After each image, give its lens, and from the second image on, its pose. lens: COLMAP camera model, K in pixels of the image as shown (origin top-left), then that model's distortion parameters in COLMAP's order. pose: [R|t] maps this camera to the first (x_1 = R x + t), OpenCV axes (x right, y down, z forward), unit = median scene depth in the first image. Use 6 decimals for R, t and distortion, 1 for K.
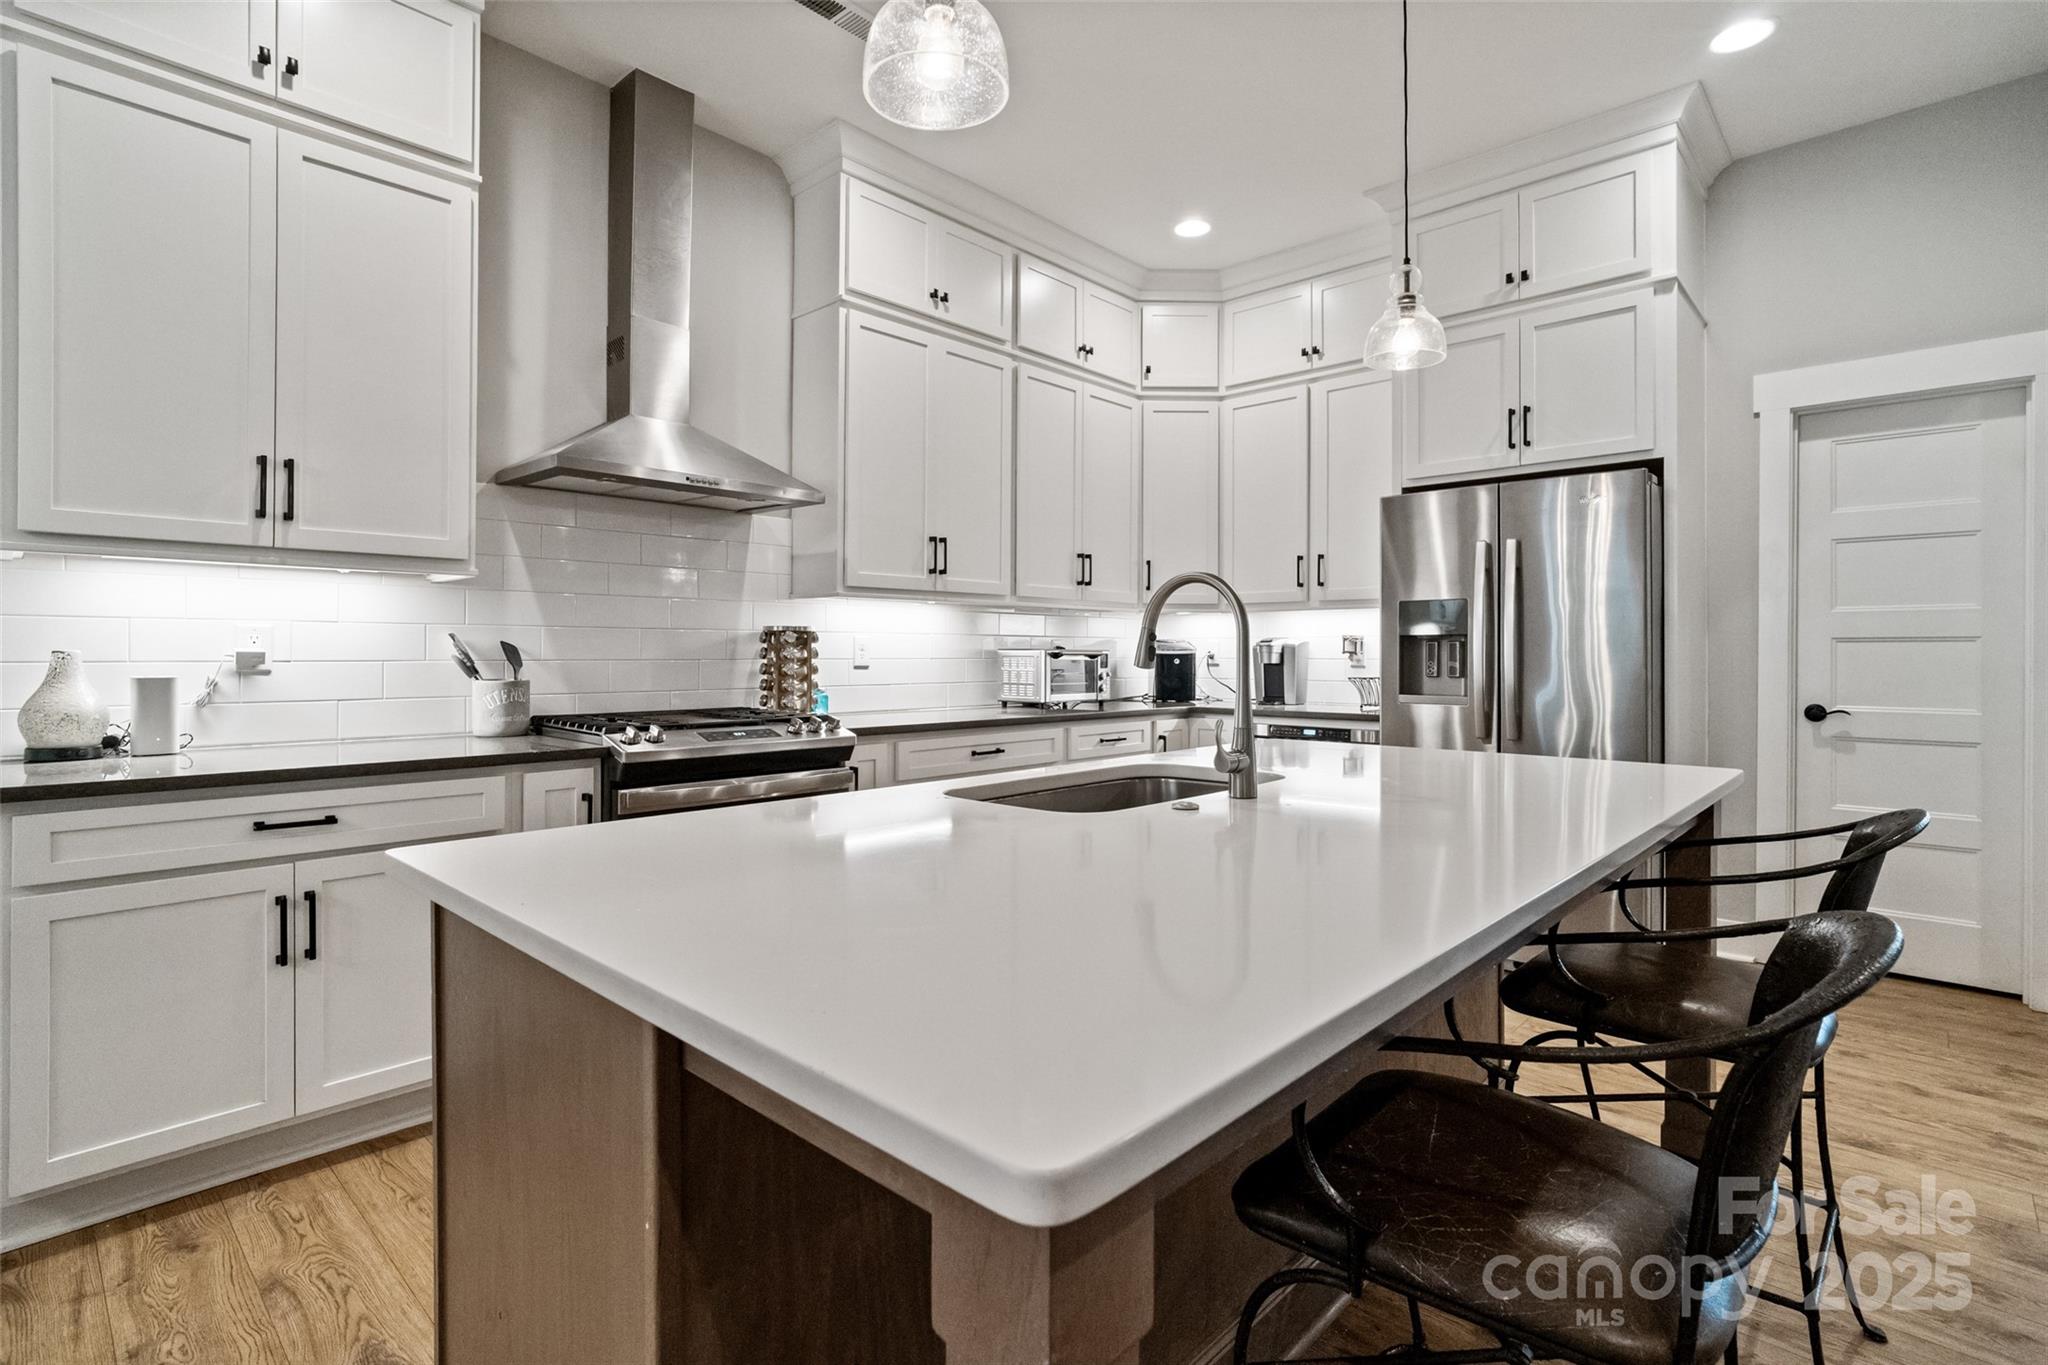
lens RADIAL K [[993.0, 0, 1024.8], [0, 993.0, 652.4], [0, 0, 1]] dist [-0.003655, 0.000774]
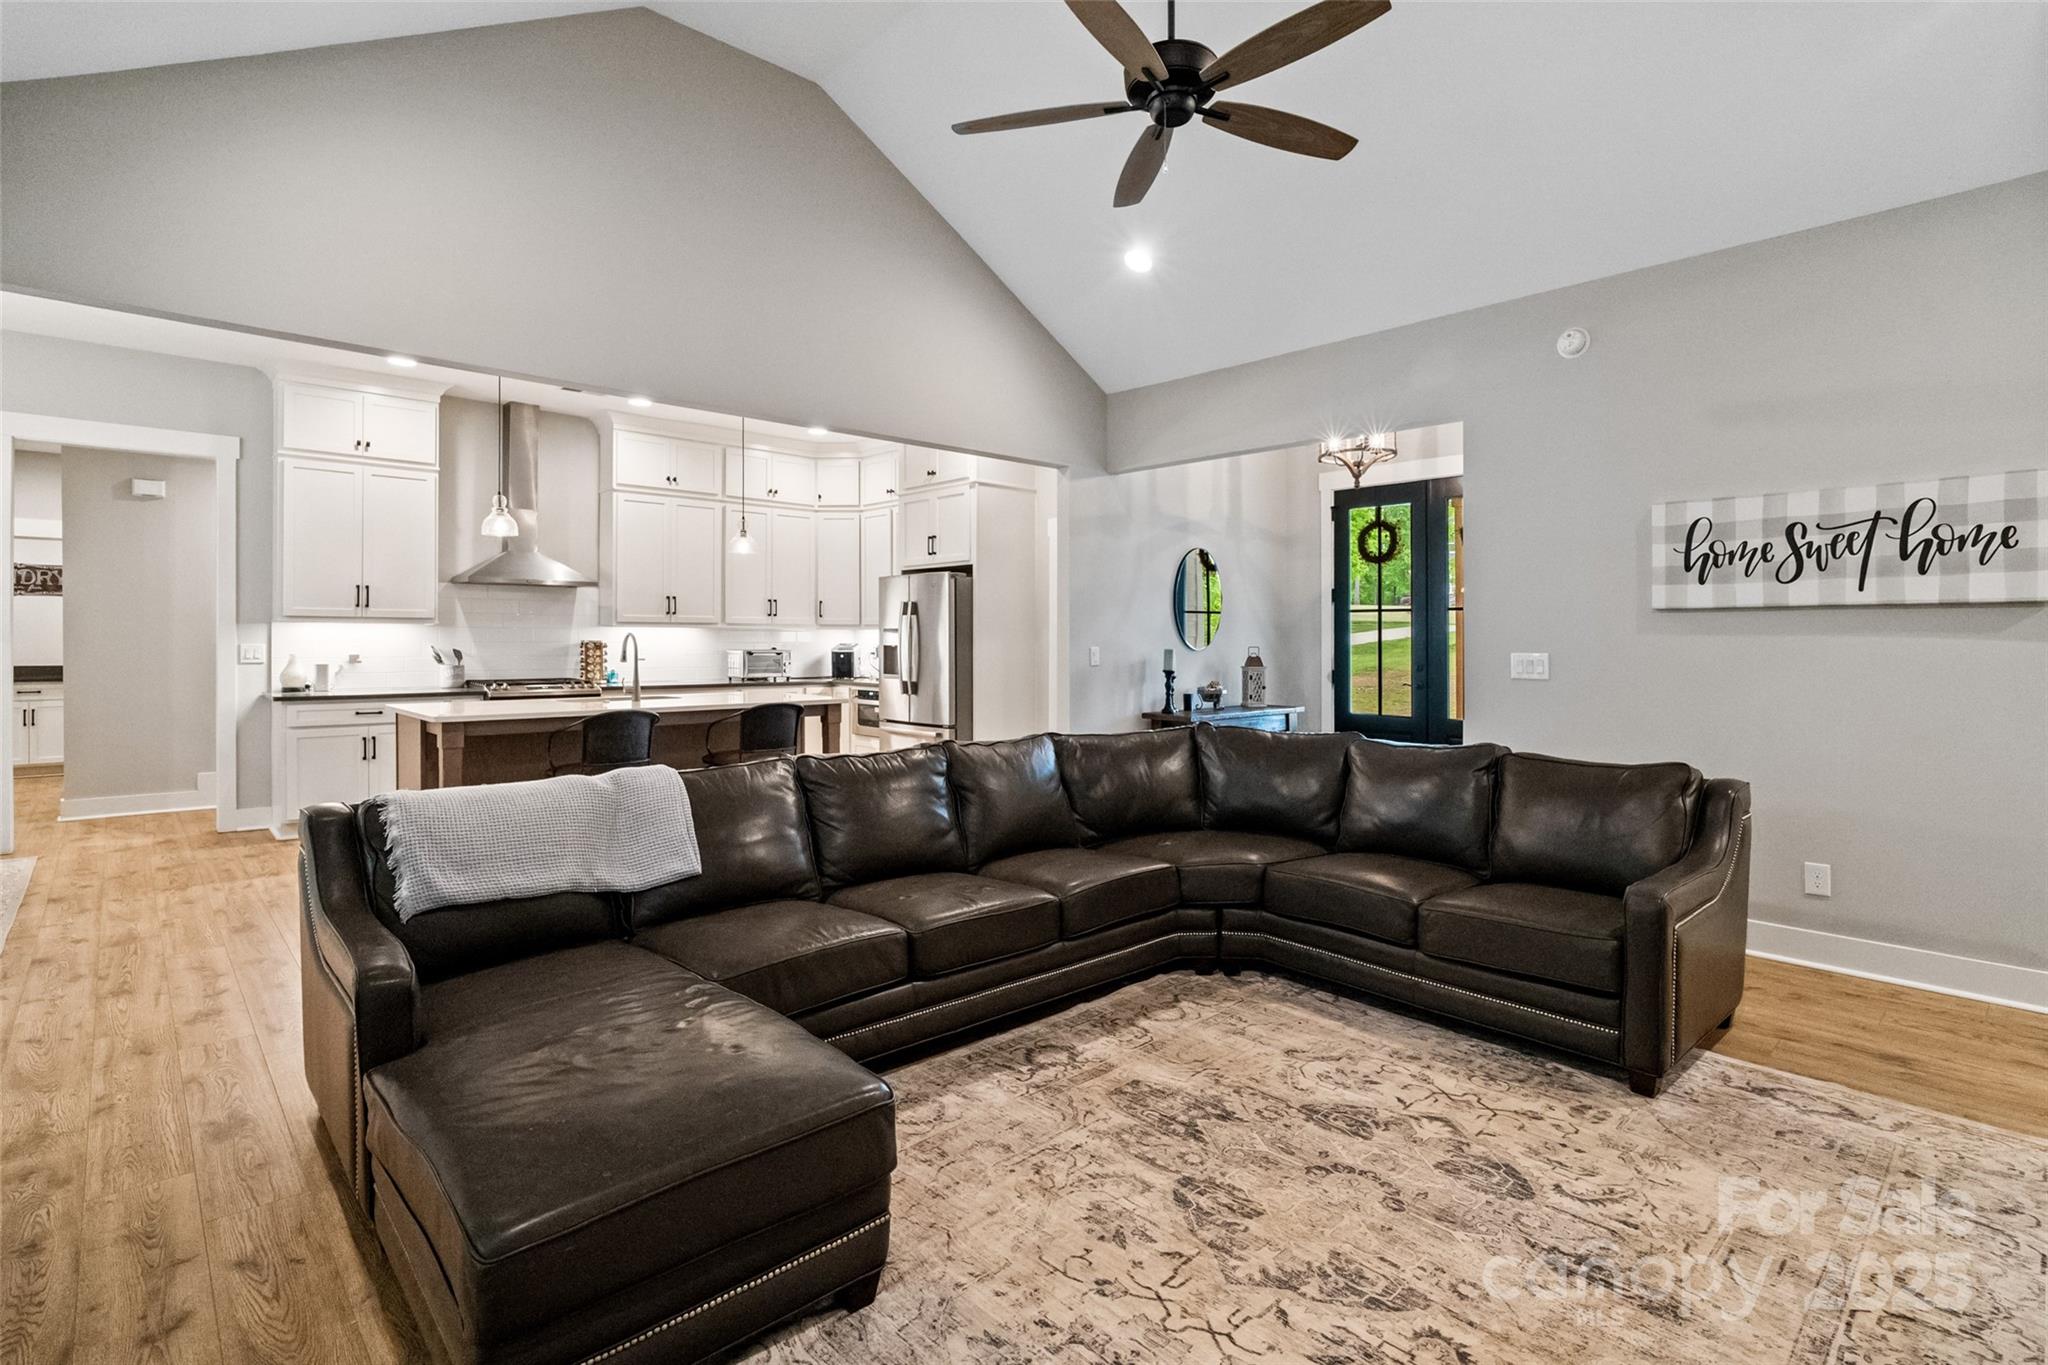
lens RADIAL K [[1011.0, 0, 1028.5], [0, 1011.0, 640.7], [0, 0, 1]] dist [0.000512, 0.000158]
pose [[0.997542, 0.001258, -0.070064, 0.922771], [-0.001096, 0.999997, 0.002337, -0.034163], [0.070067, -0.002255, 0.997540, -1.200770]]
